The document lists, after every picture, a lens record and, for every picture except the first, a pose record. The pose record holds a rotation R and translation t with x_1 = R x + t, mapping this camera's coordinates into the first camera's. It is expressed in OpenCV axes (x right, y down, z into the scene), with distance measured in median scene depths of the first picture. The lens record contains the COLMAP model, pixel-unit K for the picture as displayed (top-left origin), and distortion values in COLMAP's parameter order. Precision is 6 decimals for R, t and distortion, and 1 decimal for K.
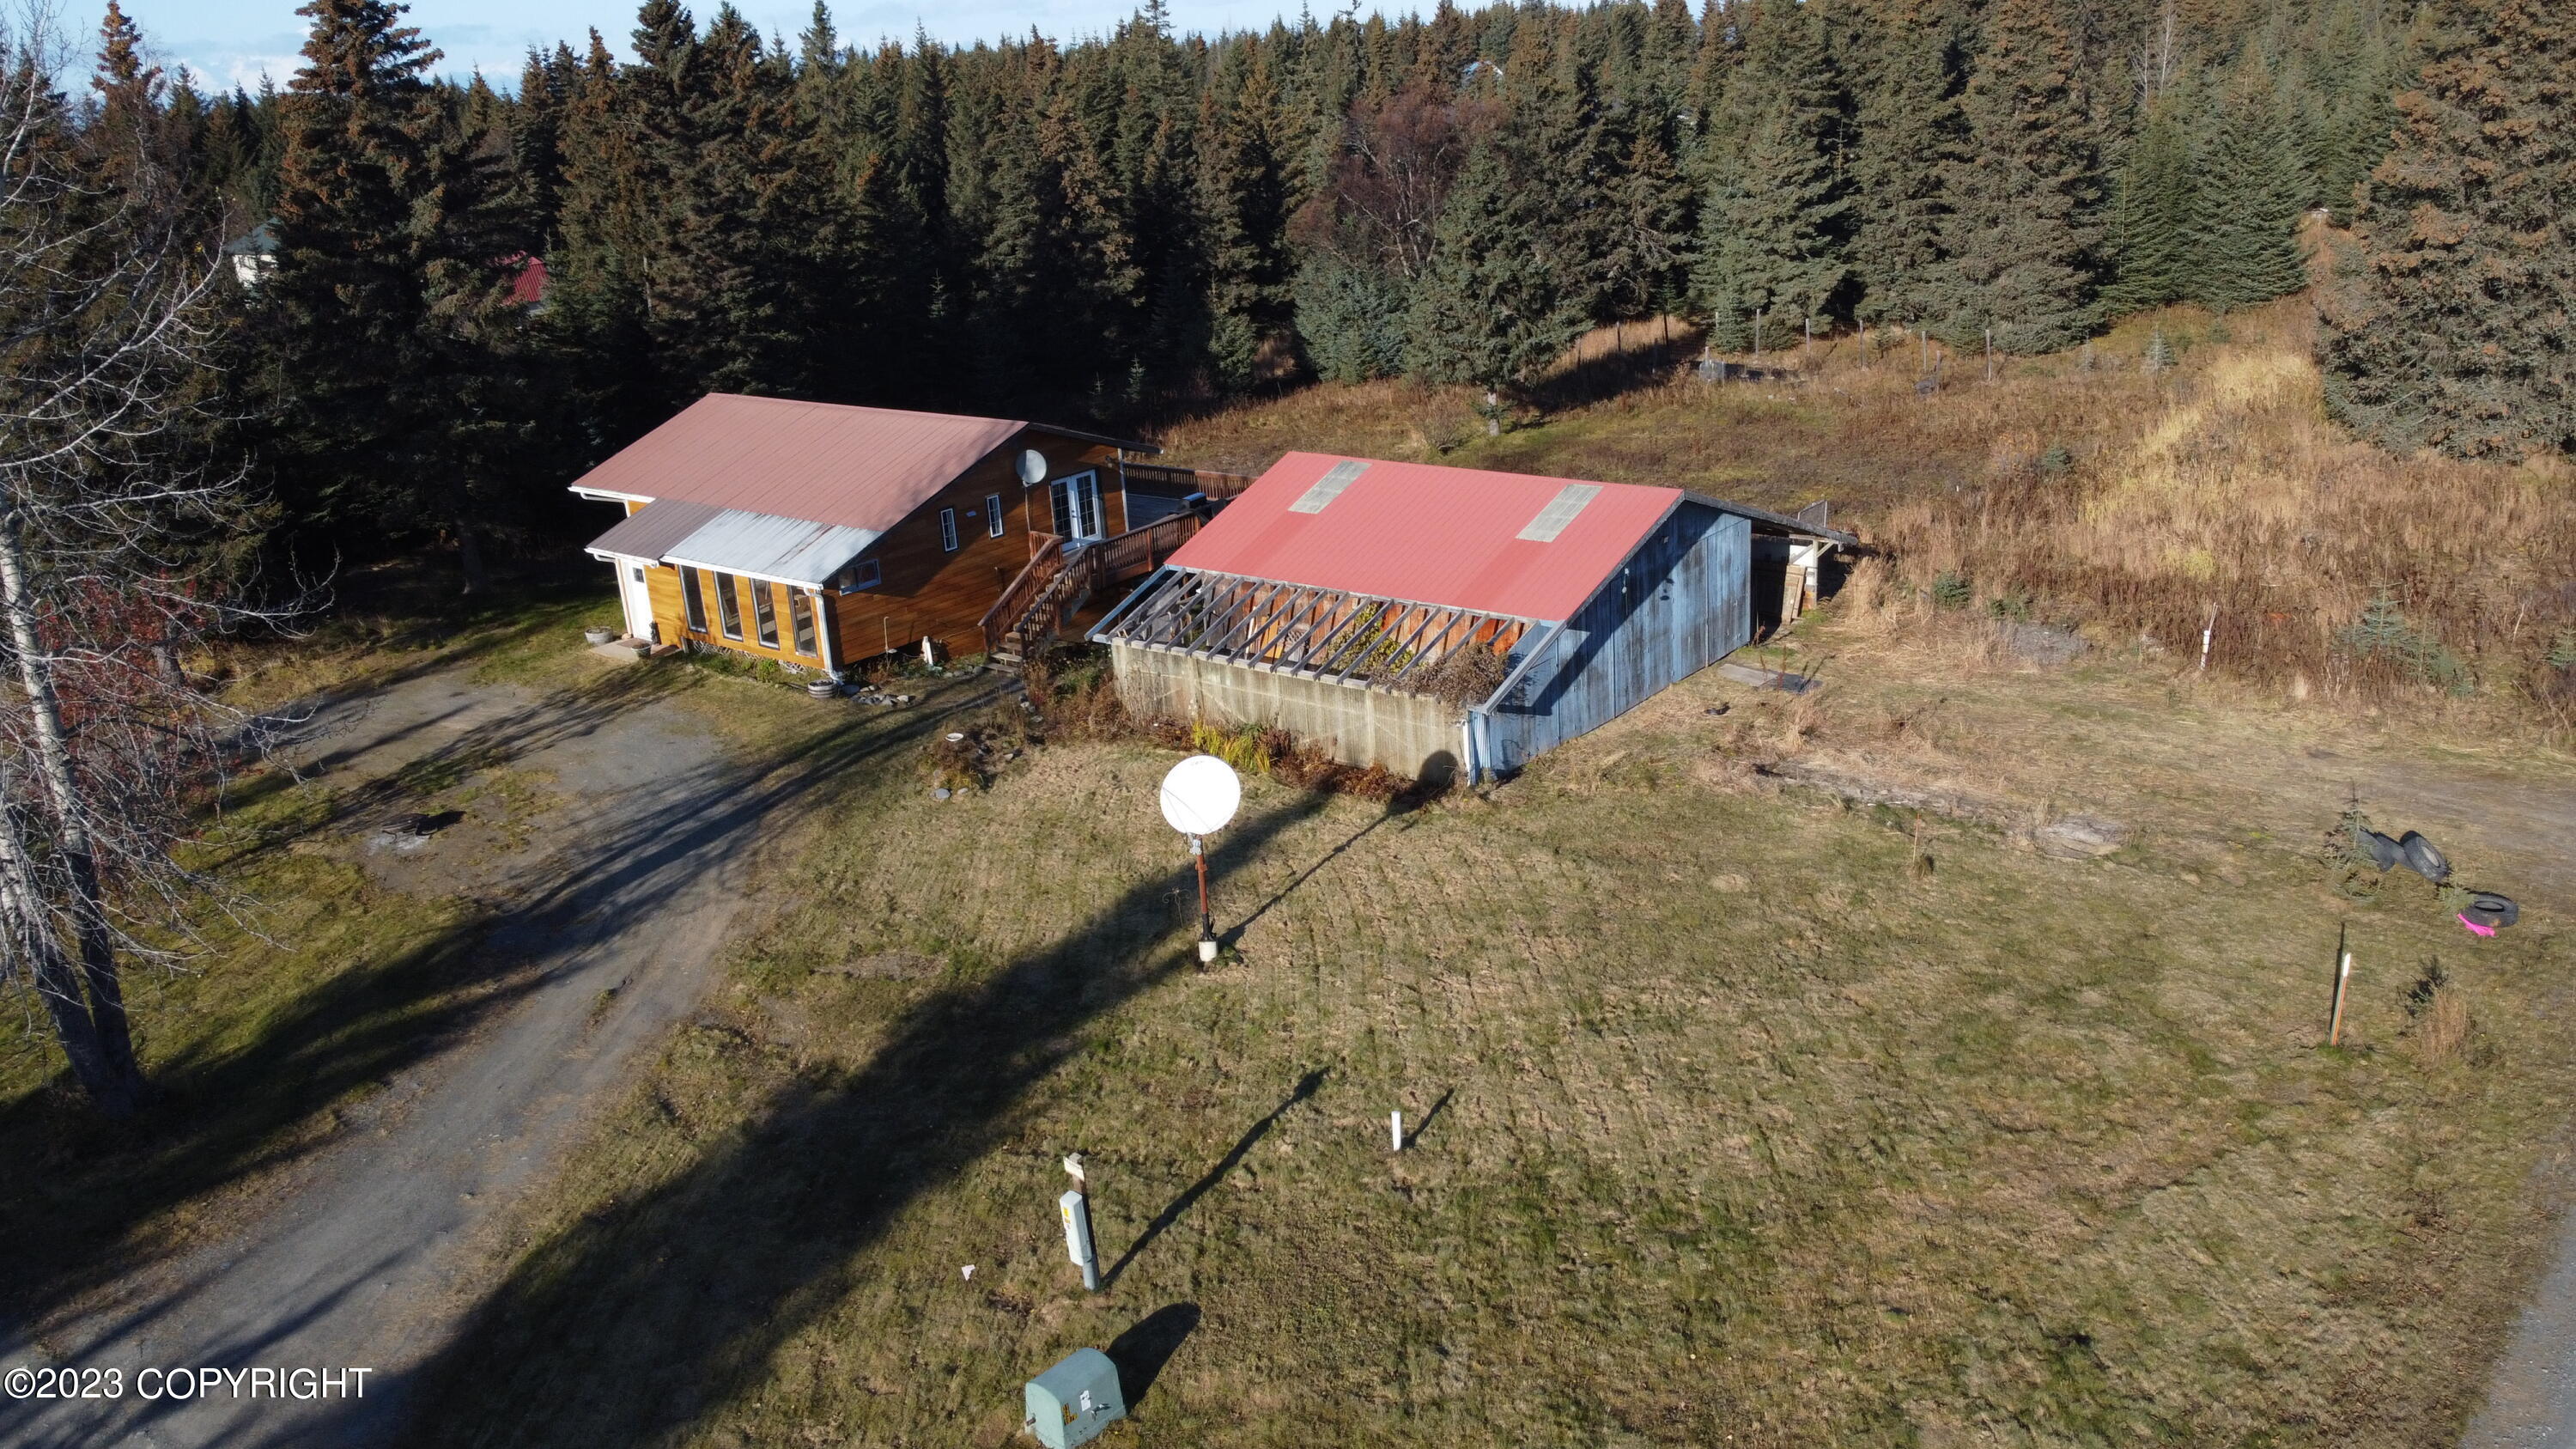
lens RADIAL K [[1957.7, 0, 1276.4], [0, 1957.7, 714.5], [0, 0, 1]] dist [0.003796, -0.011463]
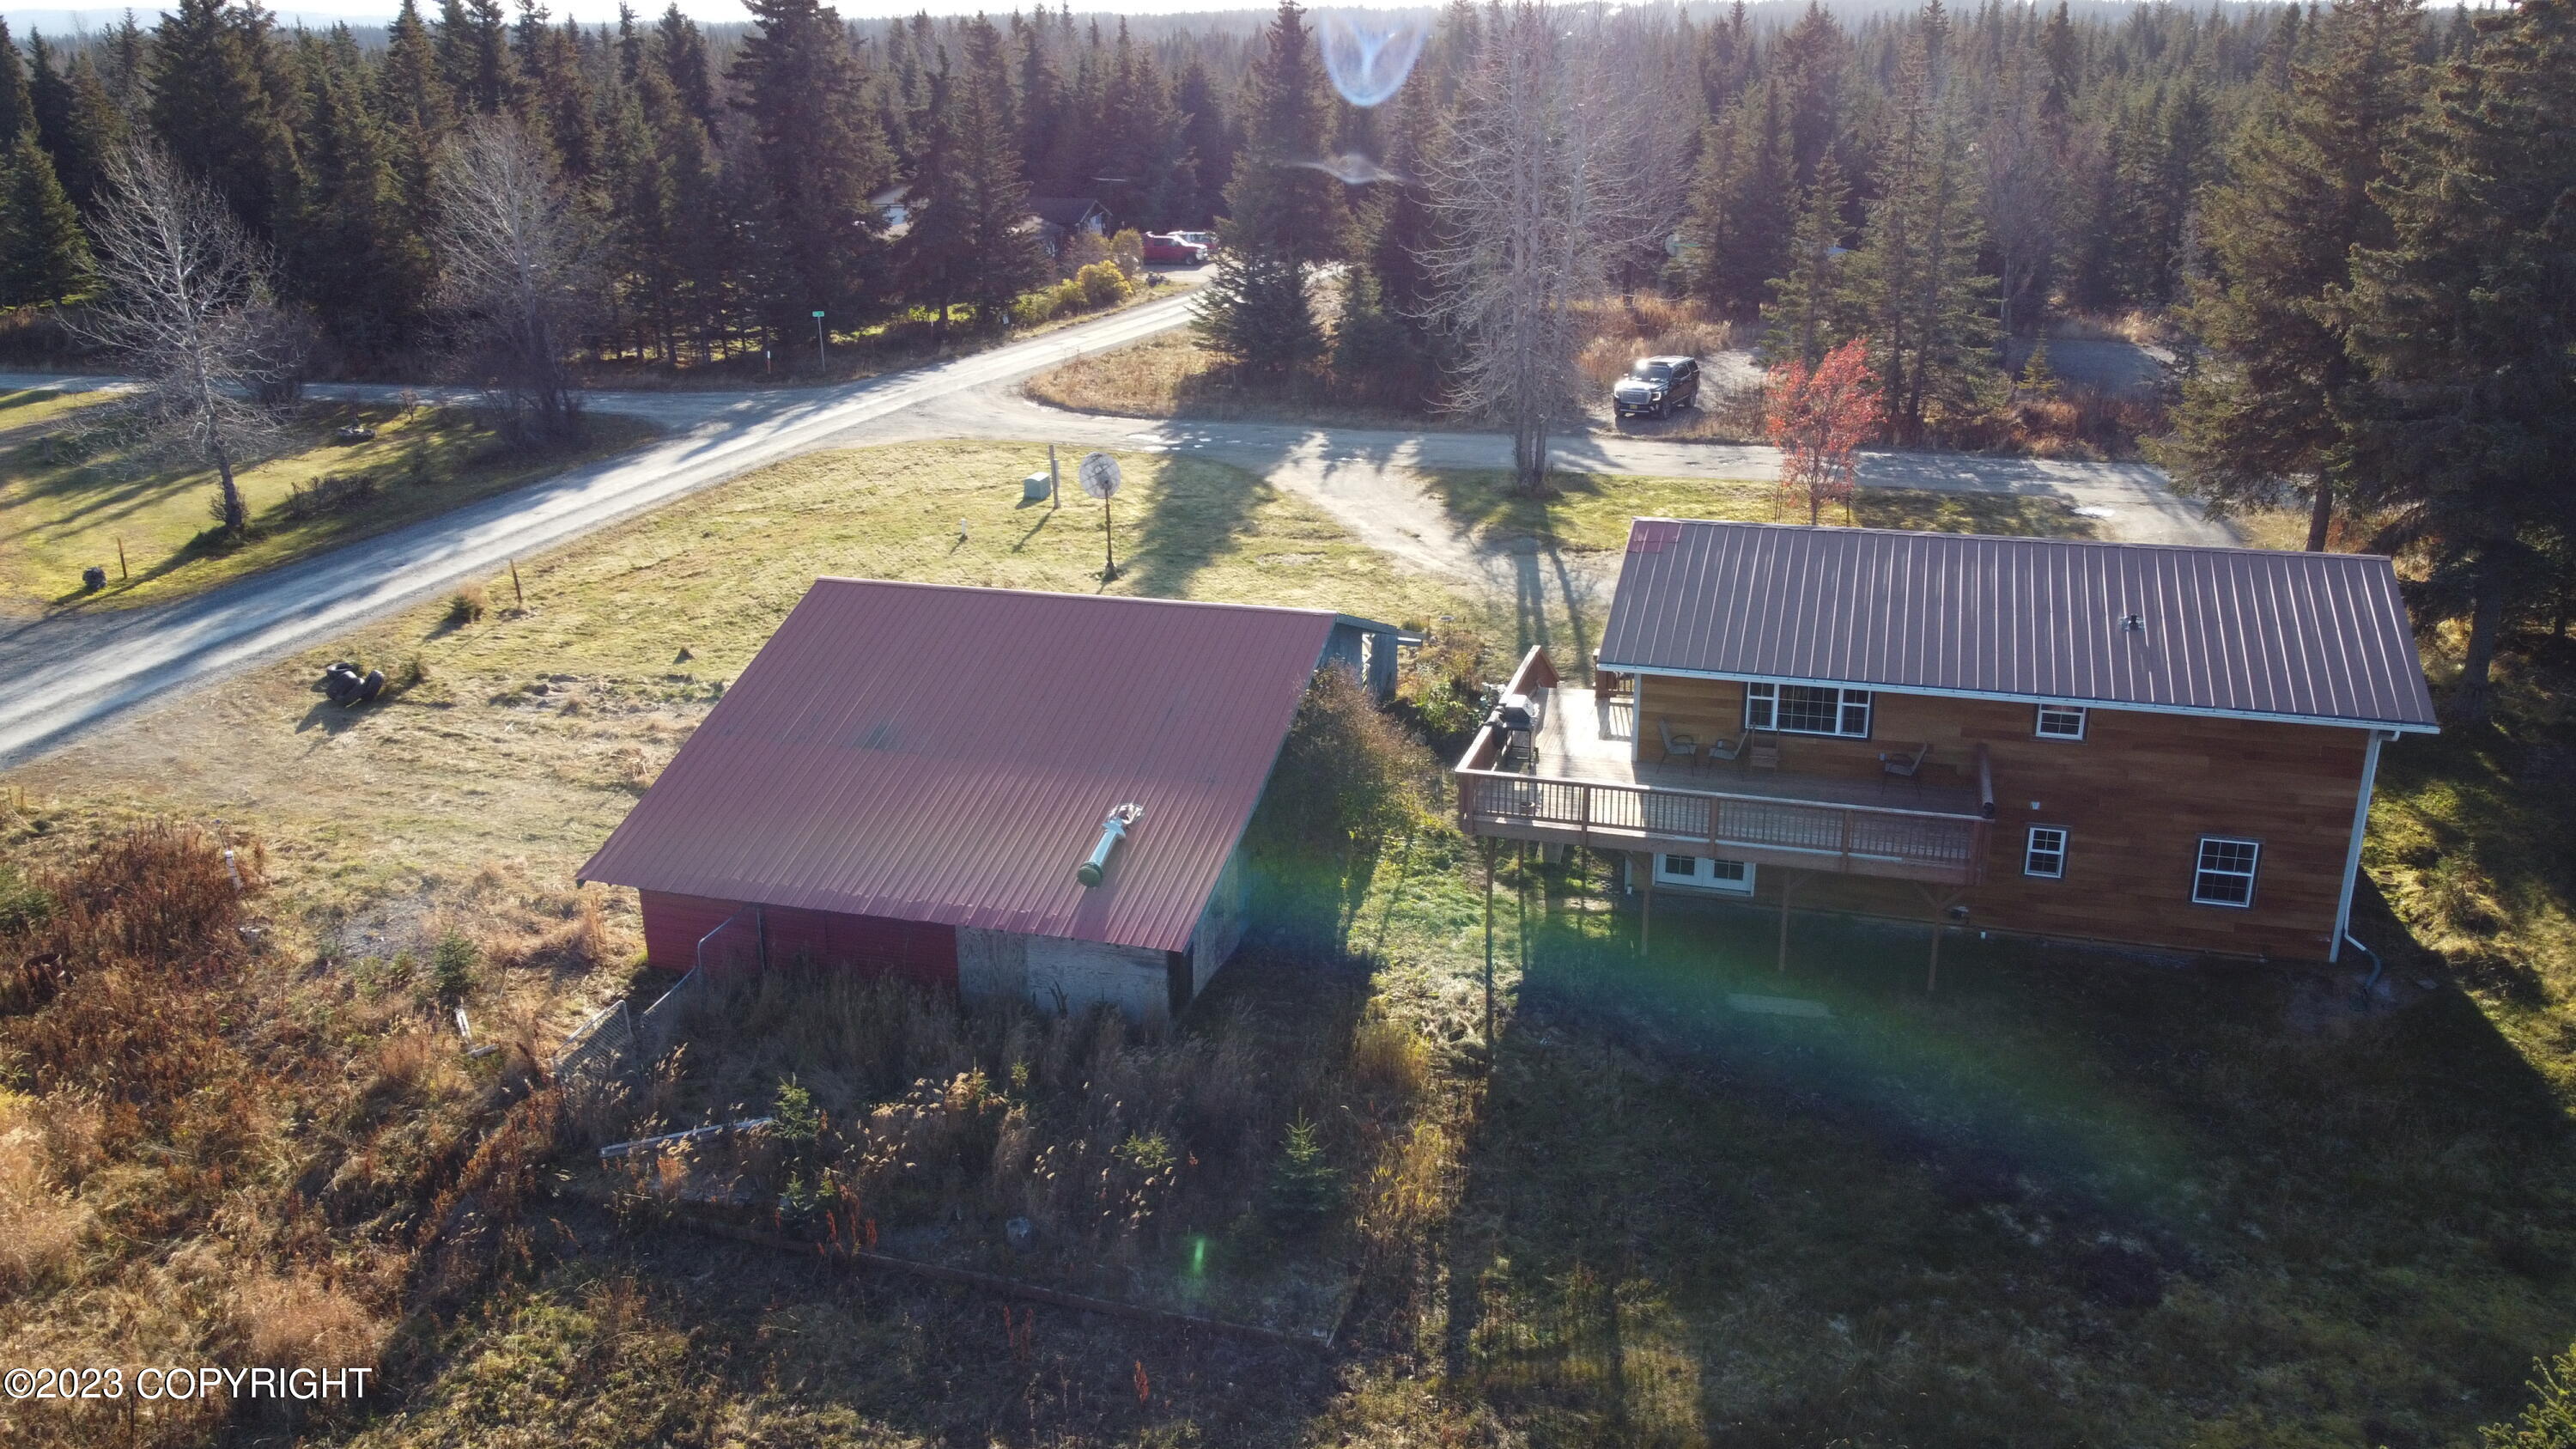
lens RADIAL K [[1957.7, 0, 1281.1], [0, 1957.7, 731.0], [0, 0, 1]] dist [0.003796, -0.011463]
pose [[-0.919619, 0.201012, -0.337484, 0.299050], [-0.054876, 0.784983, 0.617083, -0.583040], [0.388960, 0.586001, -0.710854, 1.632953]]
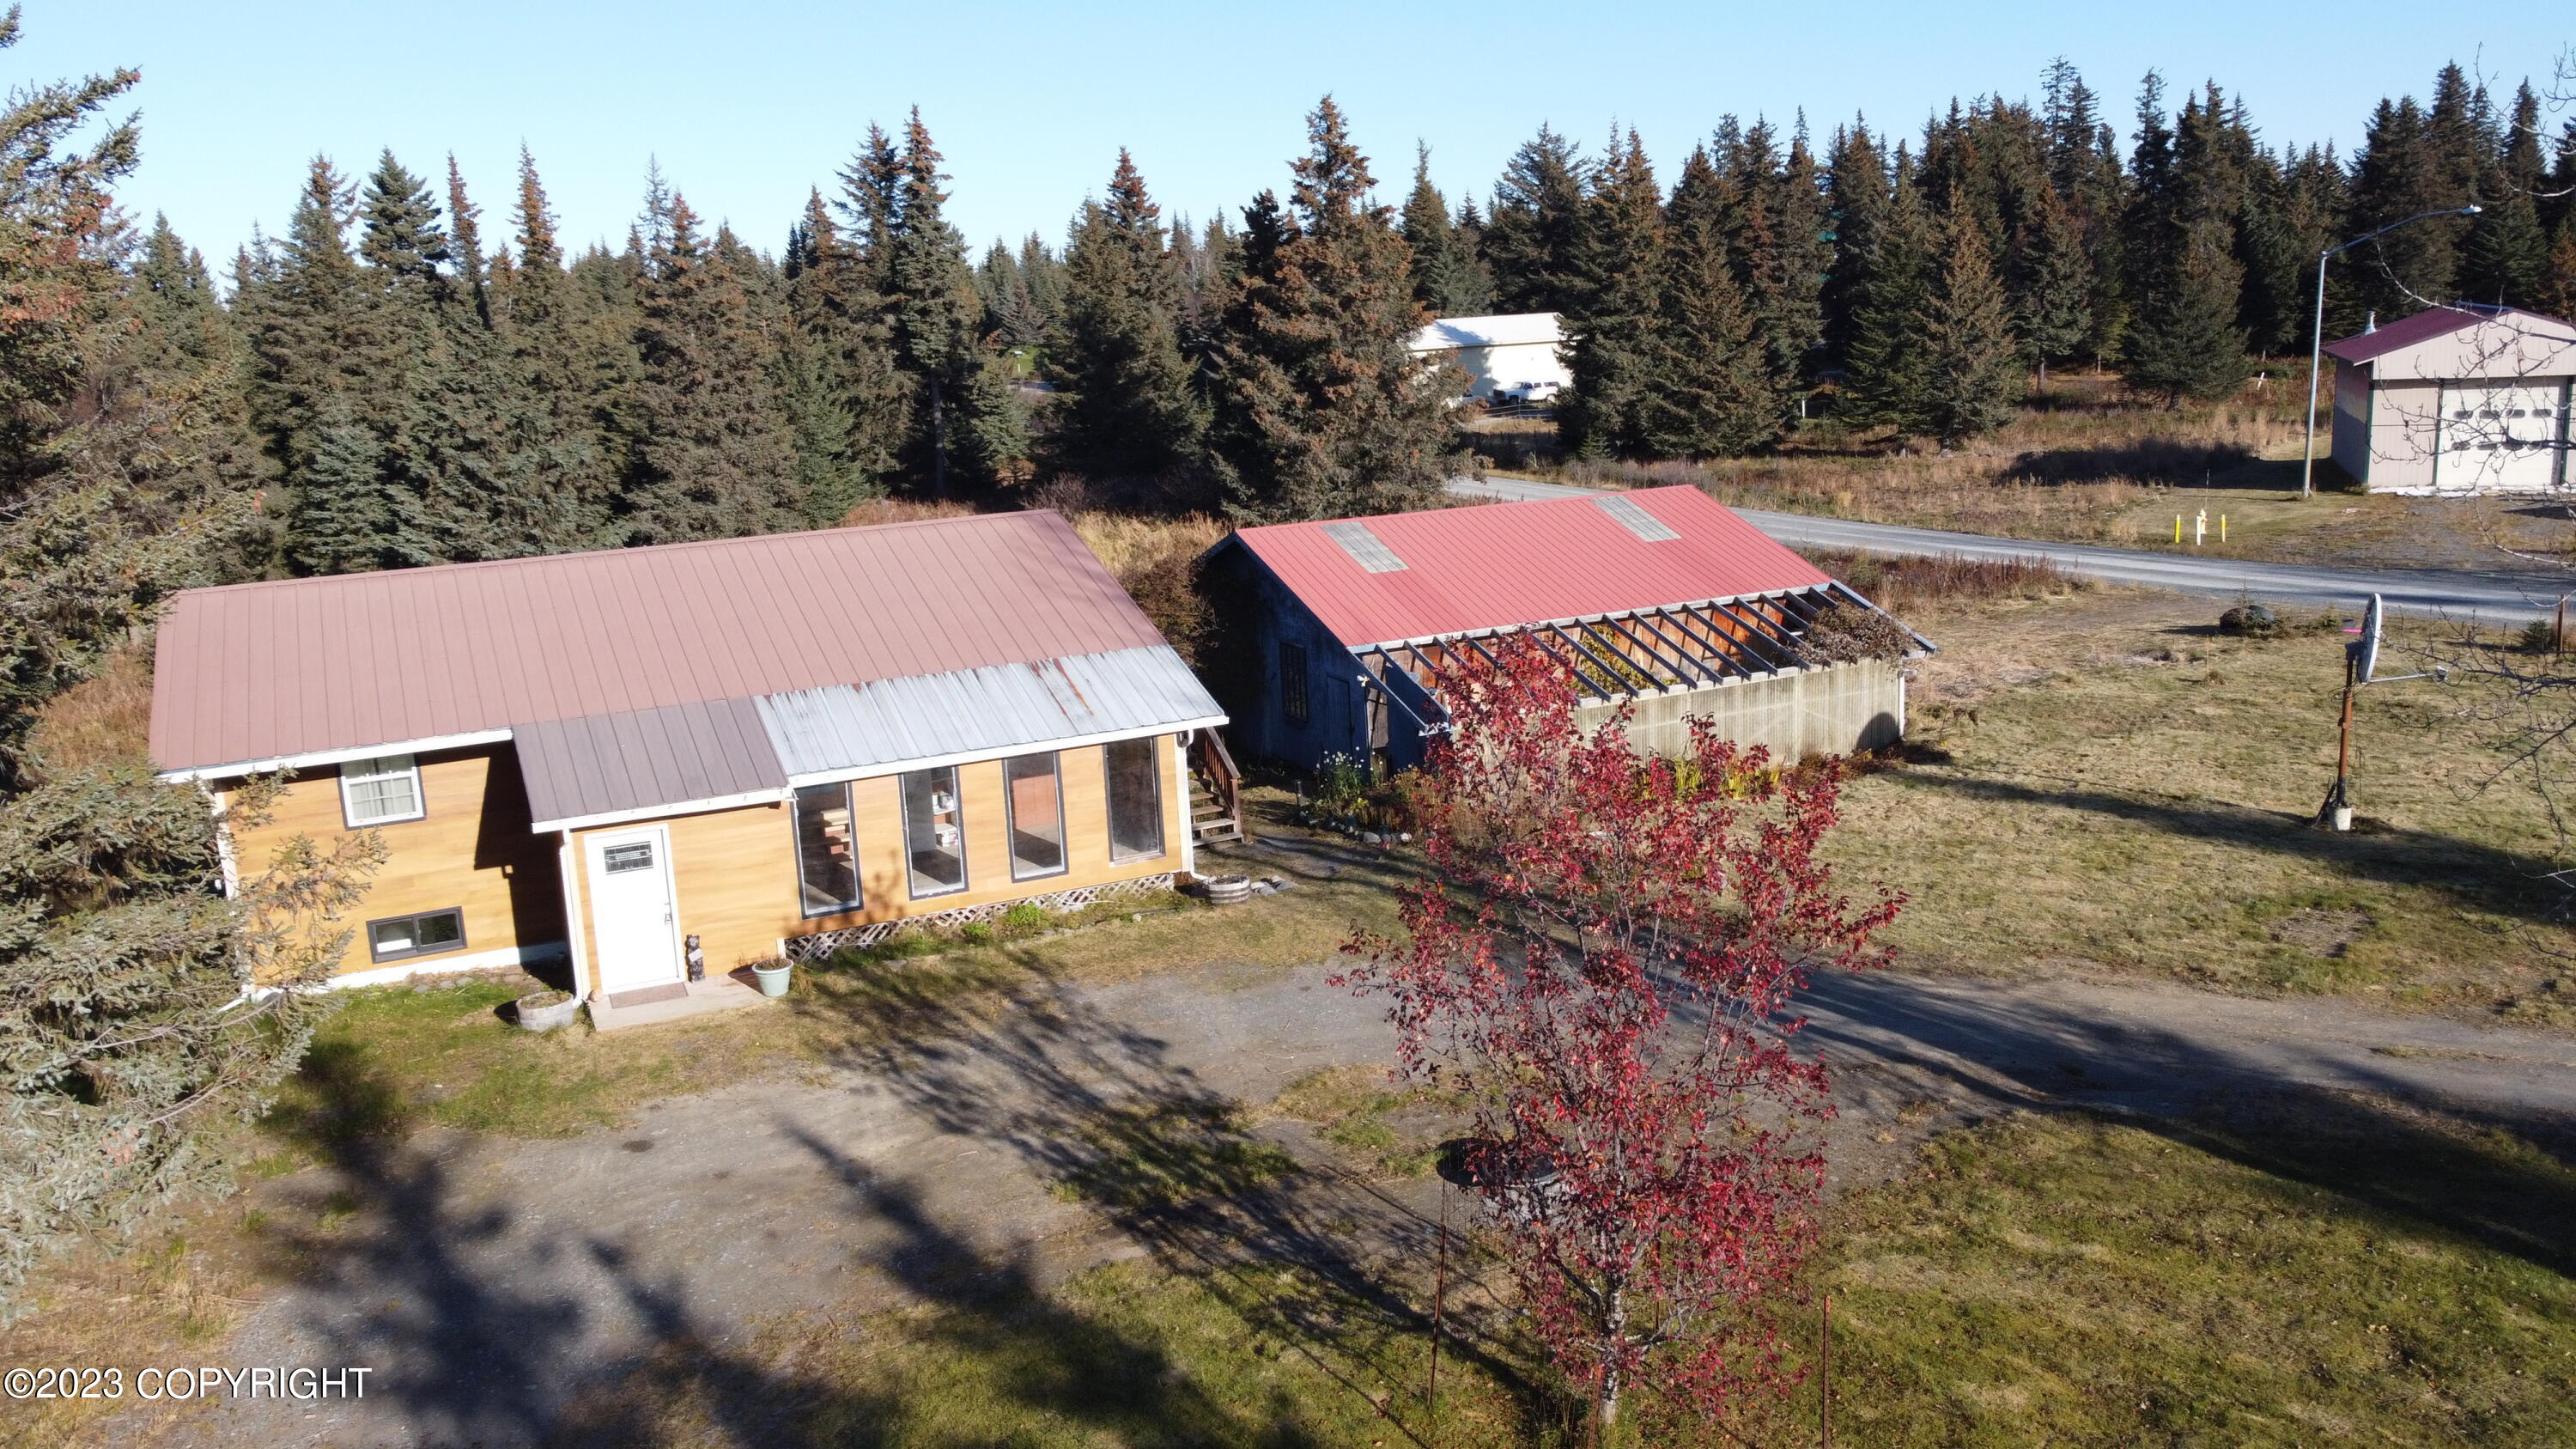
lens RADIAL K [[1957.7, 0, 1279.2], [0, 1957.7, 730.1], [0, 0, 1]] dist [0.003796, -0.011463]
pose [[0.438468, -0.145554, 0.886882, -0.747618], [0.312063, 0.950060, 0.001641, -0.055767], [-0.842830, 0.276043, 0.461993, 0.675301]]
